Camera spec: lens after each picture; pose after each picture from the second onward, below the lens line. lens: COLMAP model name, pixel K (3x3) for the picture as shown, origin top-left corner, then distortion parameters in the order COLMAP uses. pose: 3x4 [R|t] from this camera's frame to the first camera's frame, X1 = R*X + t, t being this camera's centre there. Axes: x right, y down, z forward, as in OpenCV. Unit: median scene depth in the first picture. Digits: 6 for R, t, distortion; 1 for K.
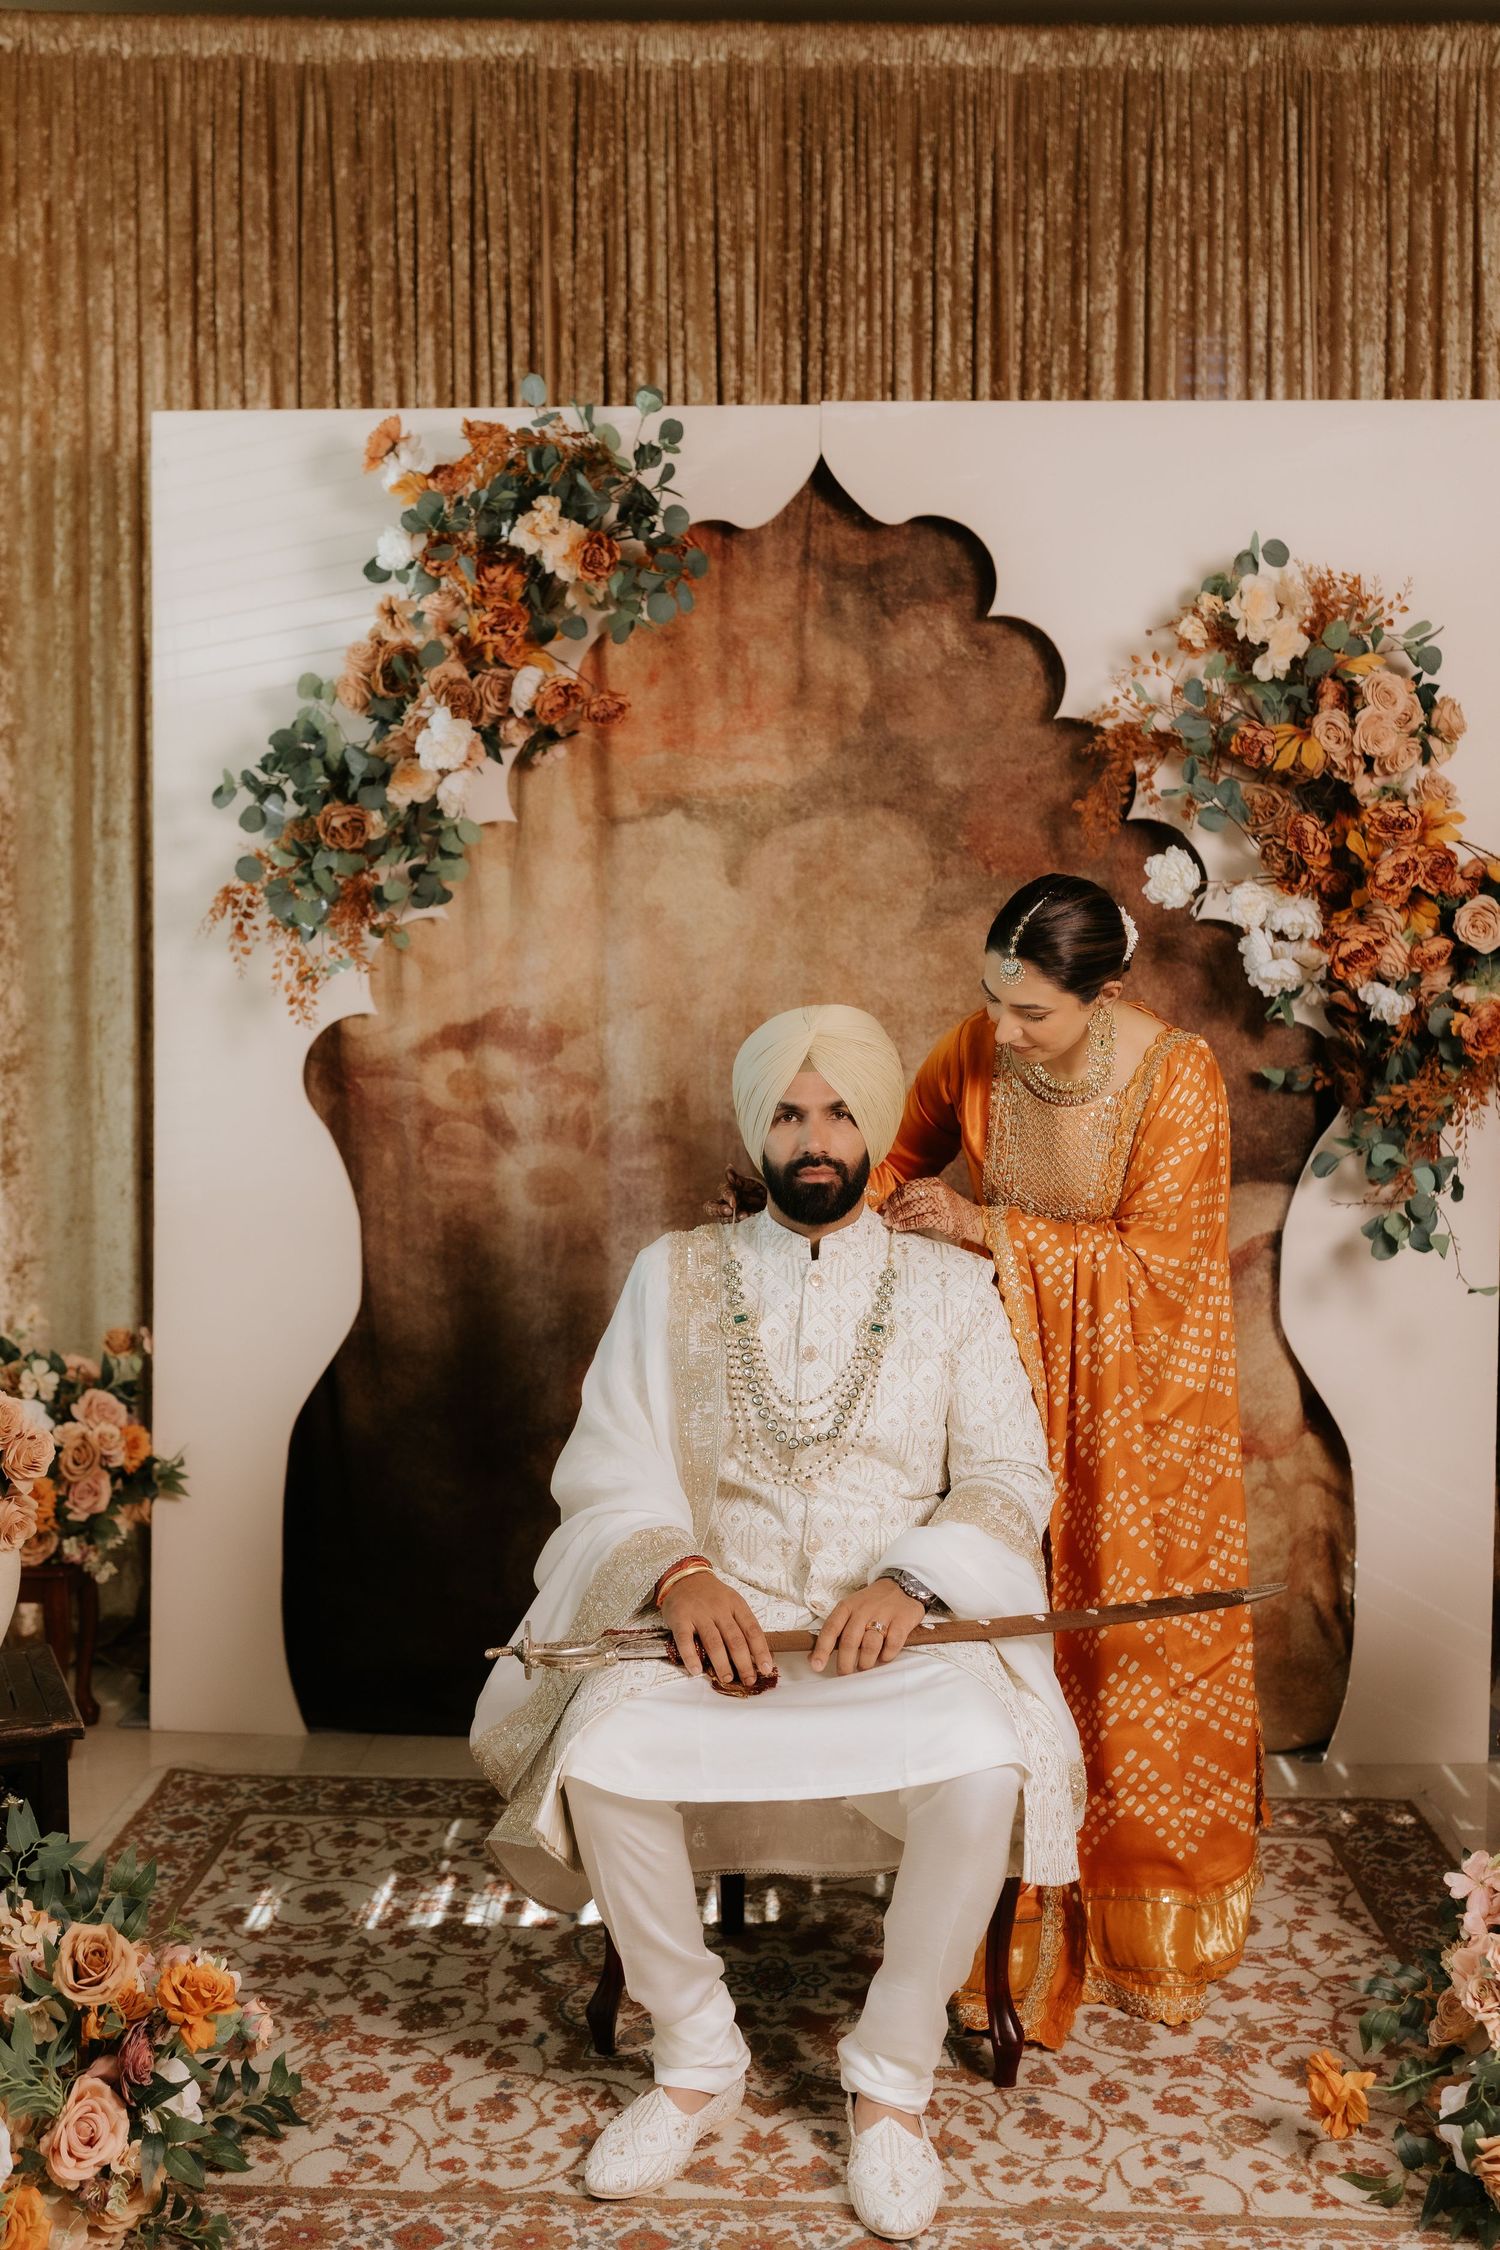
lens RADIAL K [[2225.7, 0, 748.9], [0, 2225.7, 1128.6], [0, 0, 1]] dist [0.008722, -0.012689]
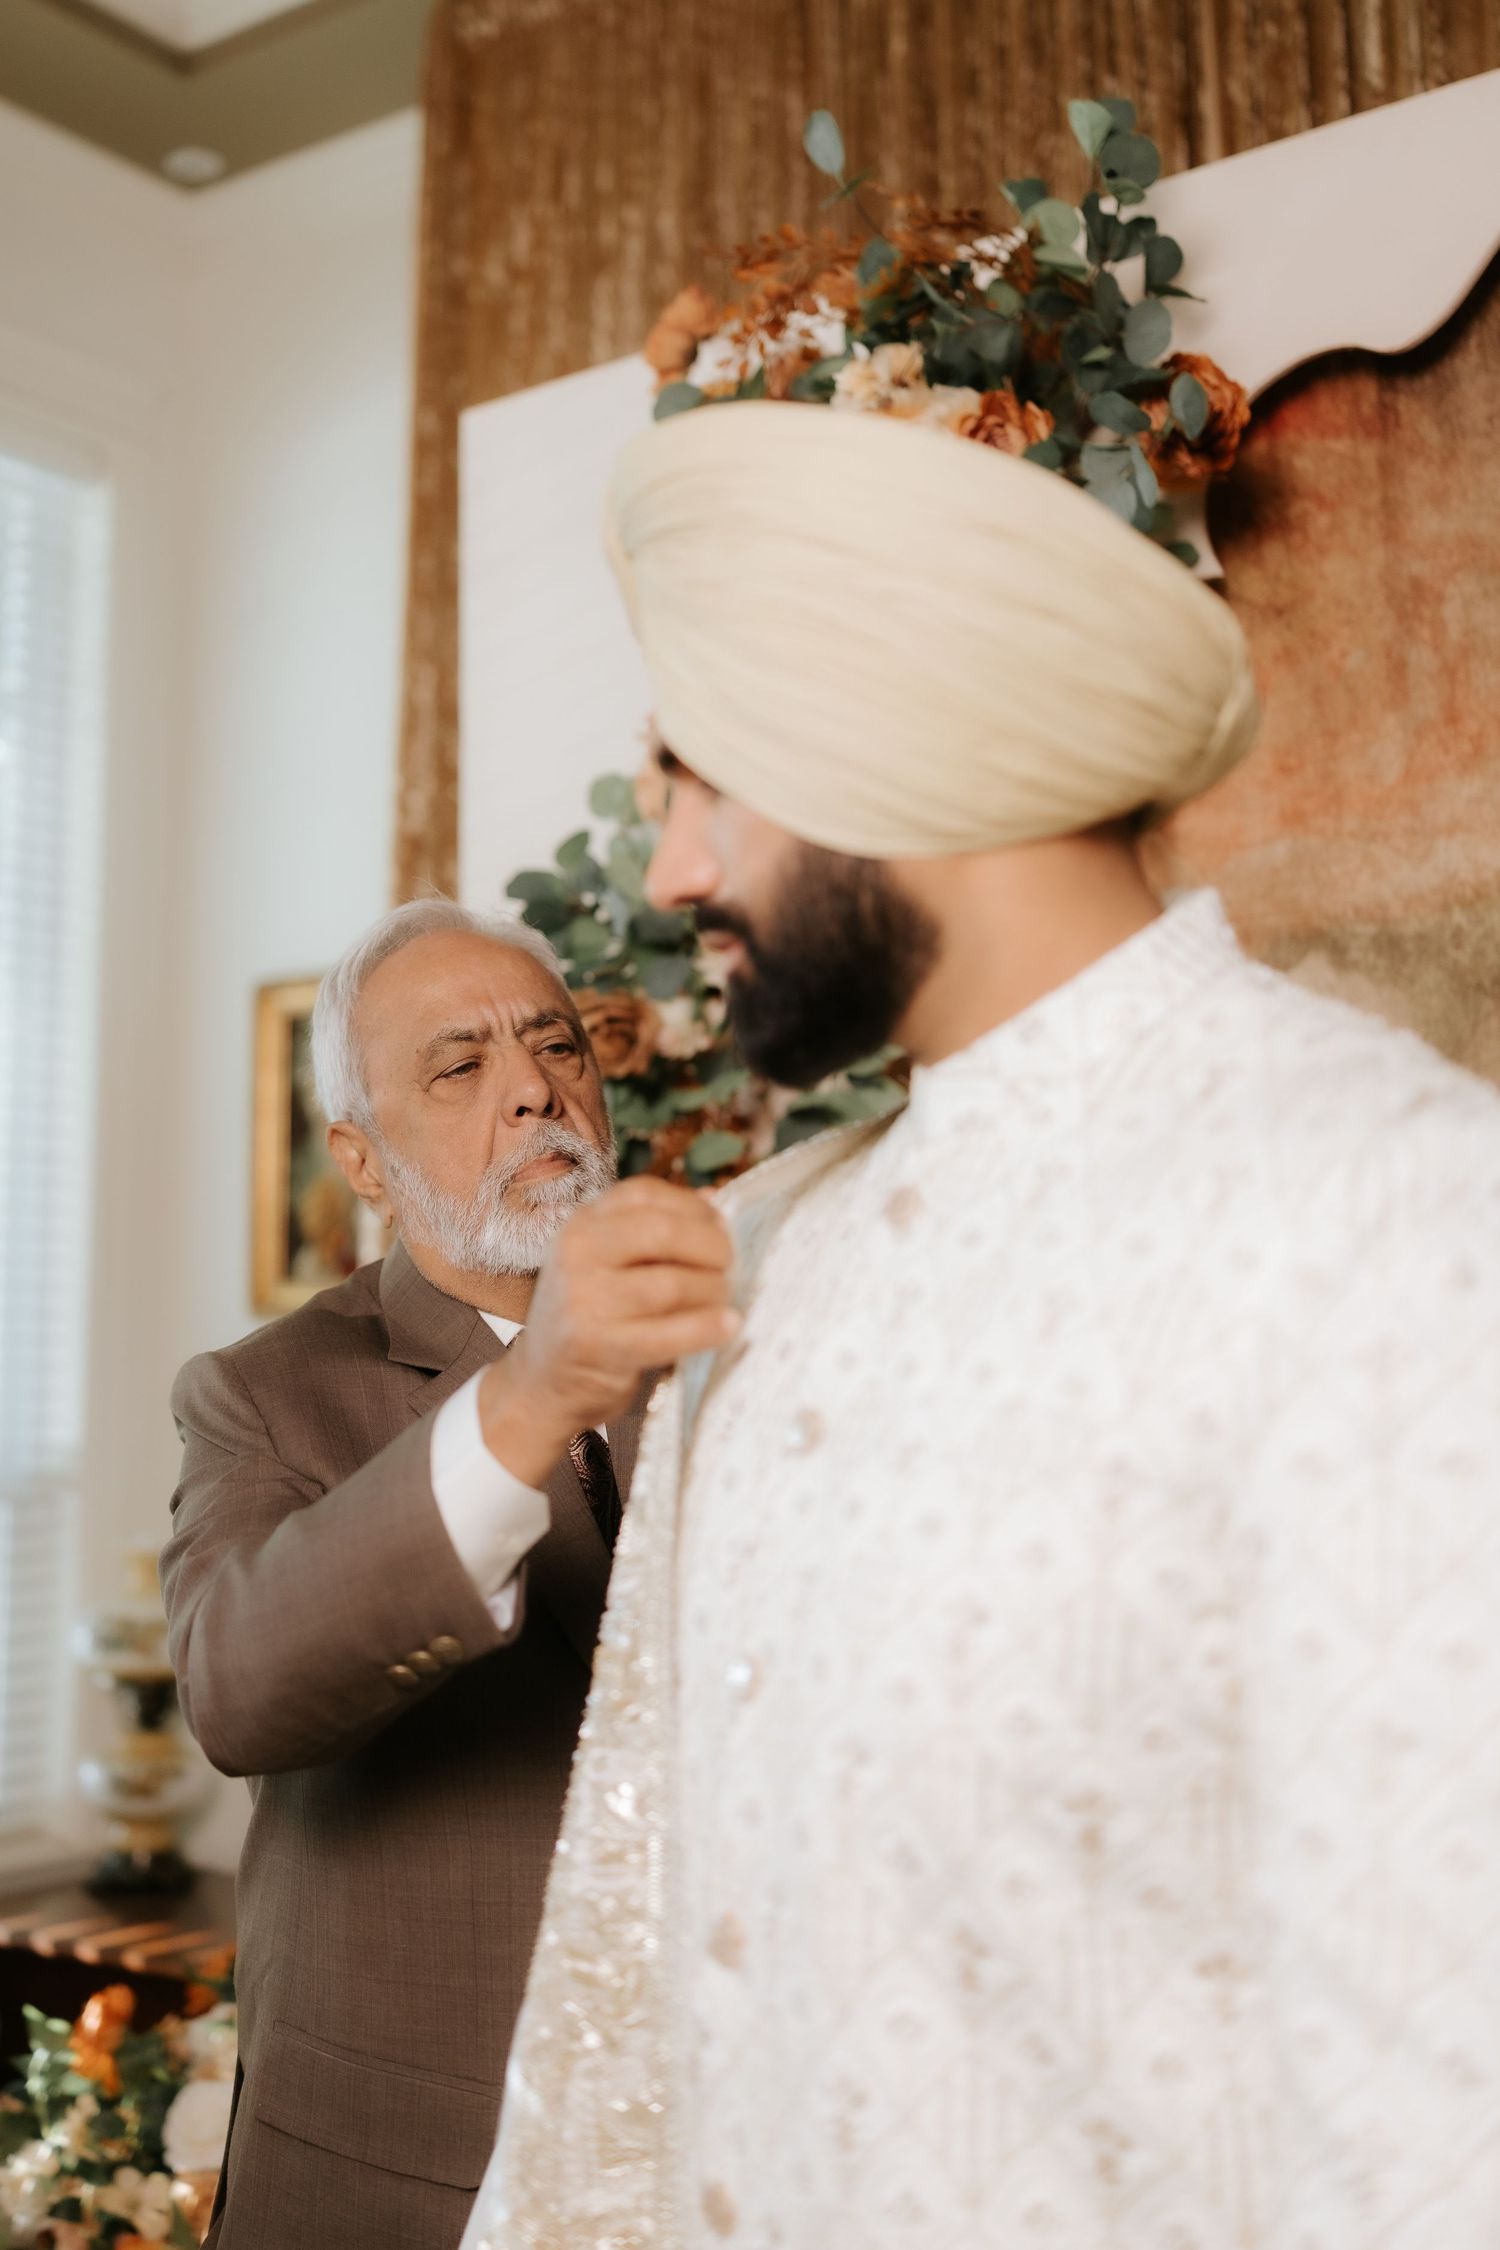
lens RADIAL K [[2479.1, 0, 620.6], [0, 2479.1, 914.2], [0, 0, 1]] dist [0.016484, 0.014046]
pose [[0.816114, -0.107649, -0.567777, 0.152694], [-0.024533, 0.975157, -0.220150, -0.033051], [0.577370, 0.193597, 0.793198, 0.513966]]
